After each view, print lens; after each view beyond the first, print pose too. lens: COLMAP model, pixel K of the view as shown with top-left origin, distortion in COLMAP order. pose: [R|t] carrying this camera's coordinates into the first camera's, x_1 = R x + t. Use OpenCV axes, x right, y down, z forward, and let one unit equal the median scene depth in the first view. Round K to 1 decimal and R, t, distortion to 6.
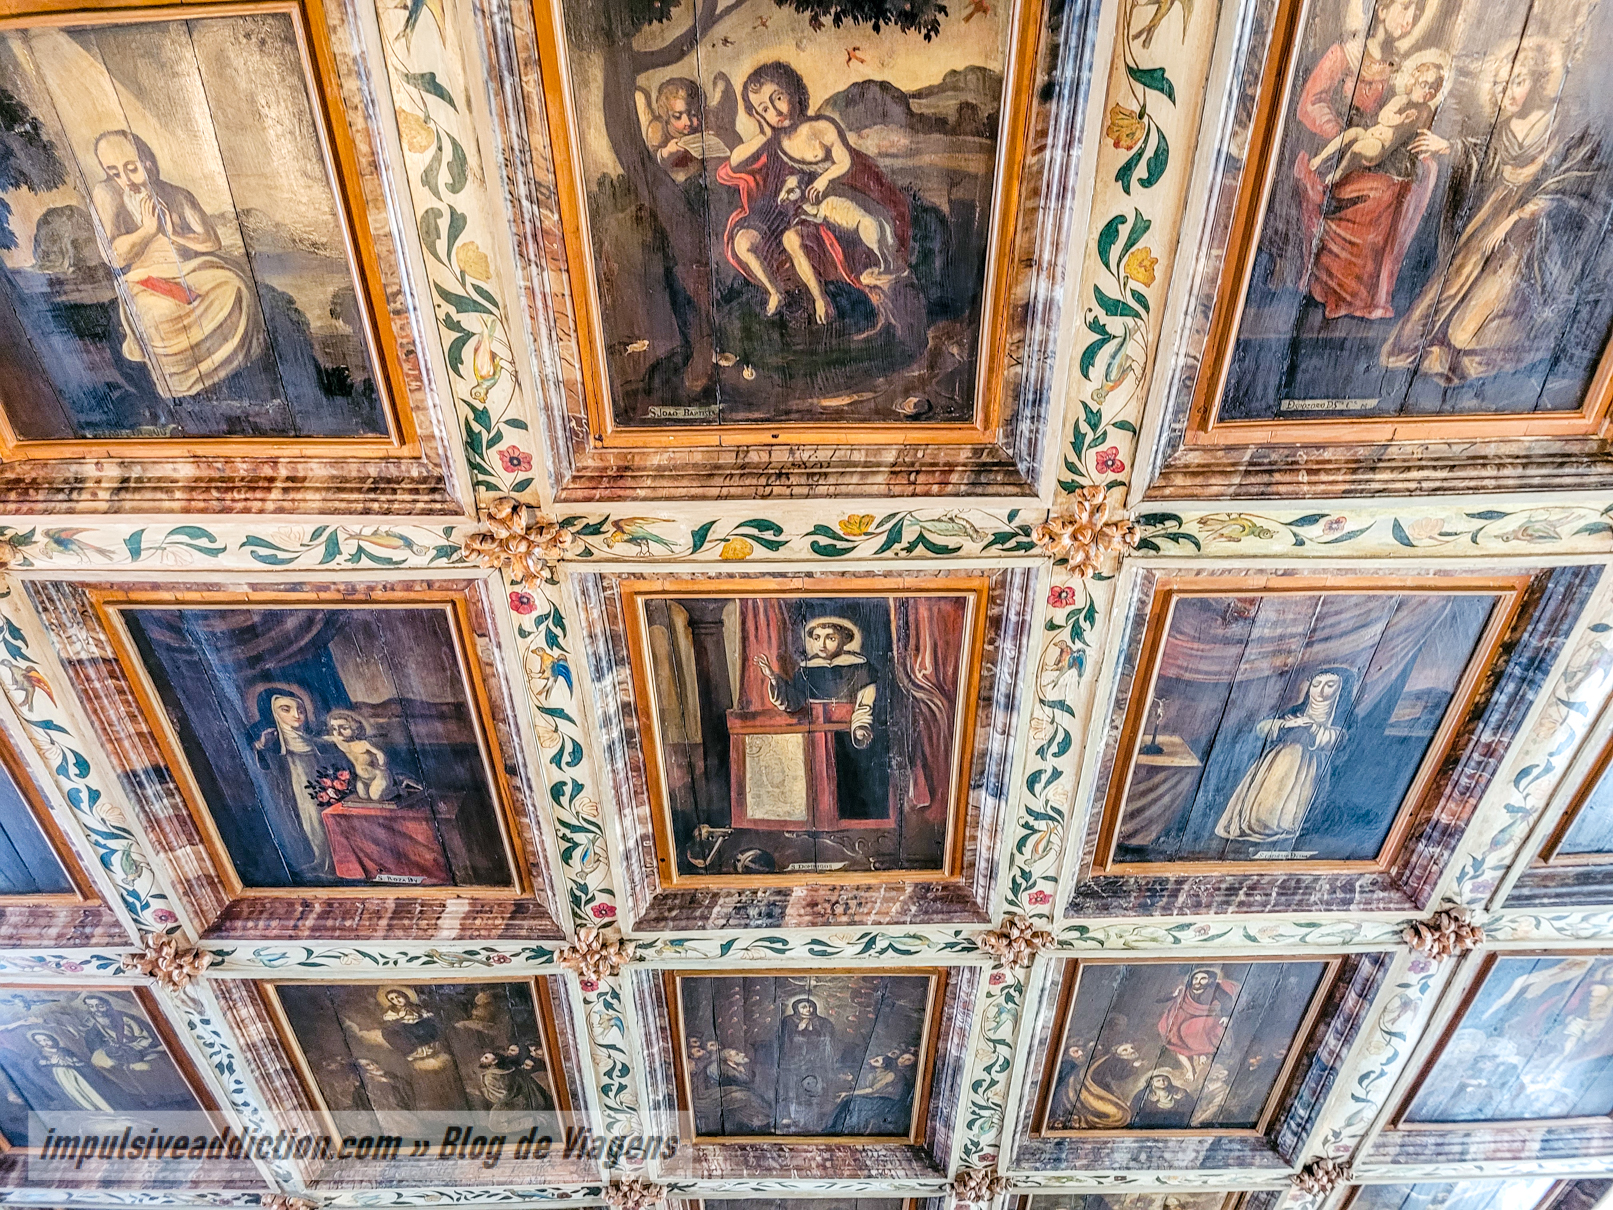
lens RADIAL K [[1174.7, 0, 854.0], [0, 1174.7, 776.9], [0, 0, 1]] dist [0.057848, -0.049424]
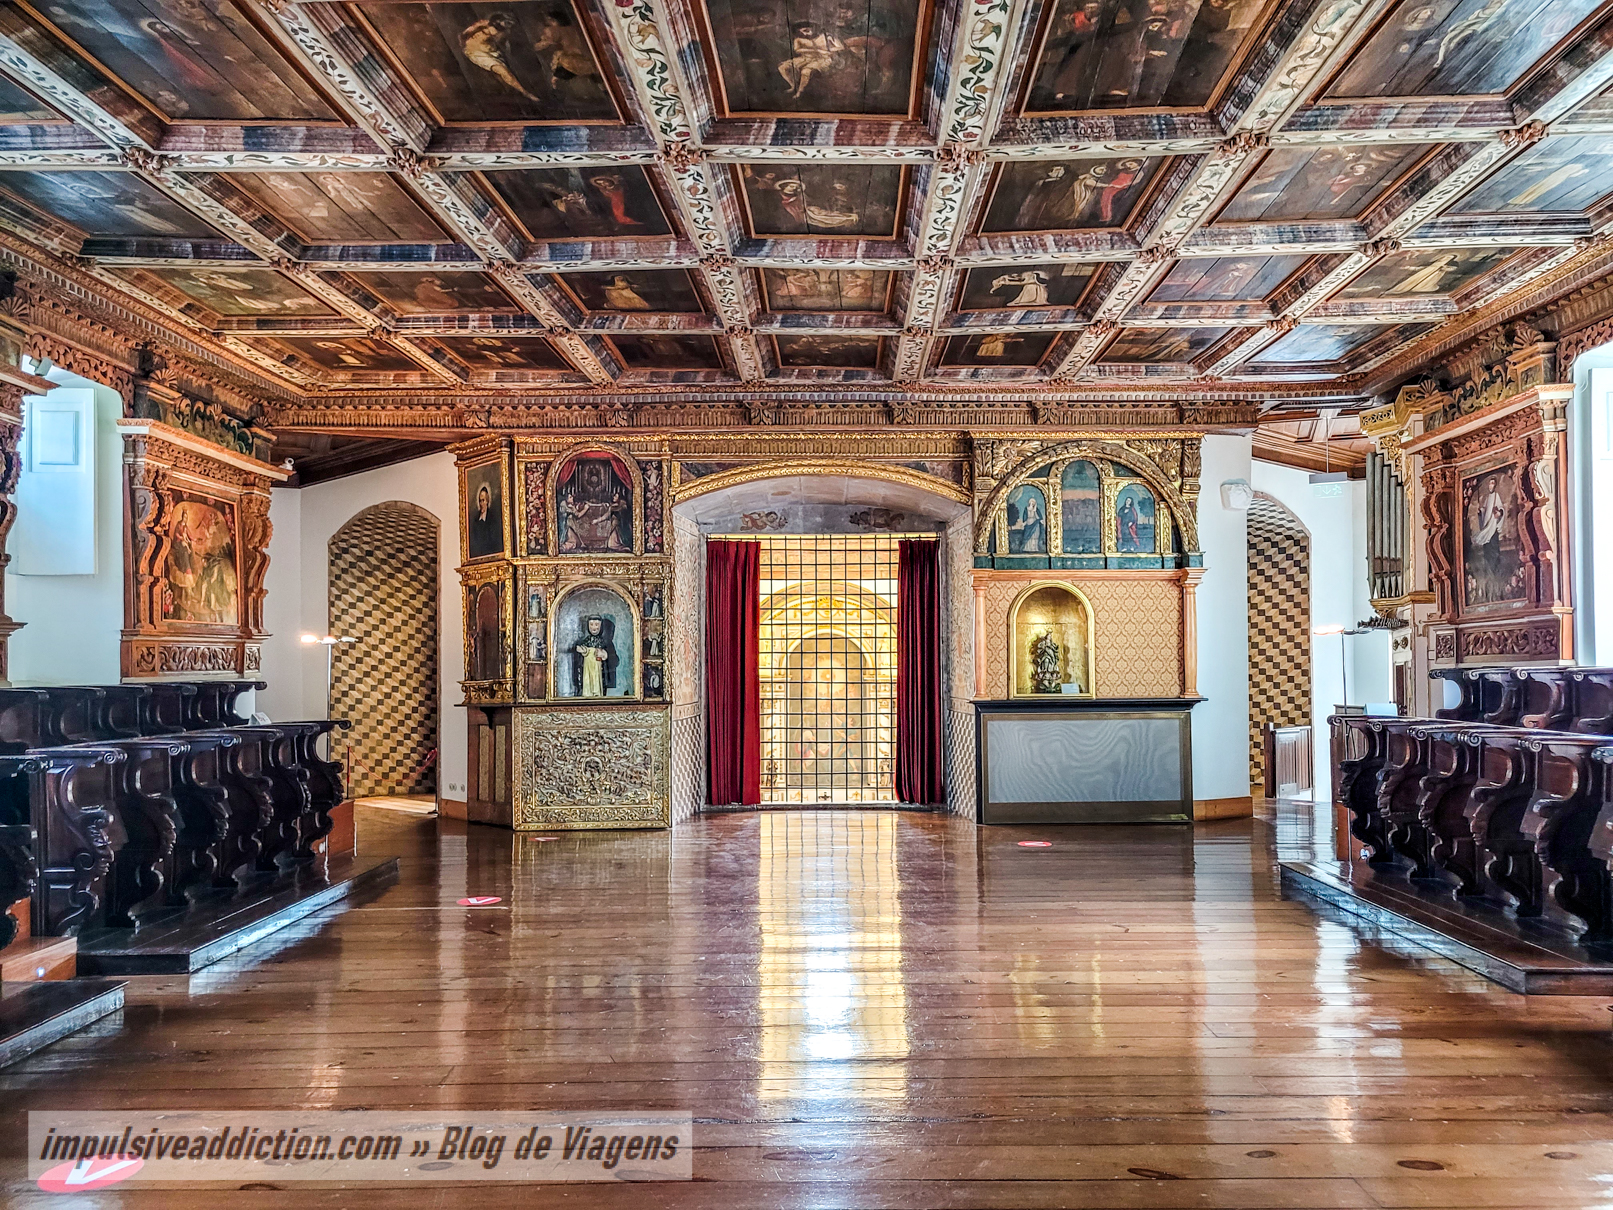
lens RADIAL K [[1174.7, 0, 839.3], [0, 1174.7, 689.8], [0, 0, 1]] dist [0.057848, -0.049424]
pose [[0.999708, 0.008052, -0.022790, 0.015723], [0.012416, 0.637909, 0.770012, -0.410812], [0.020739, -0.770070, 0.637623, -0.342123]]
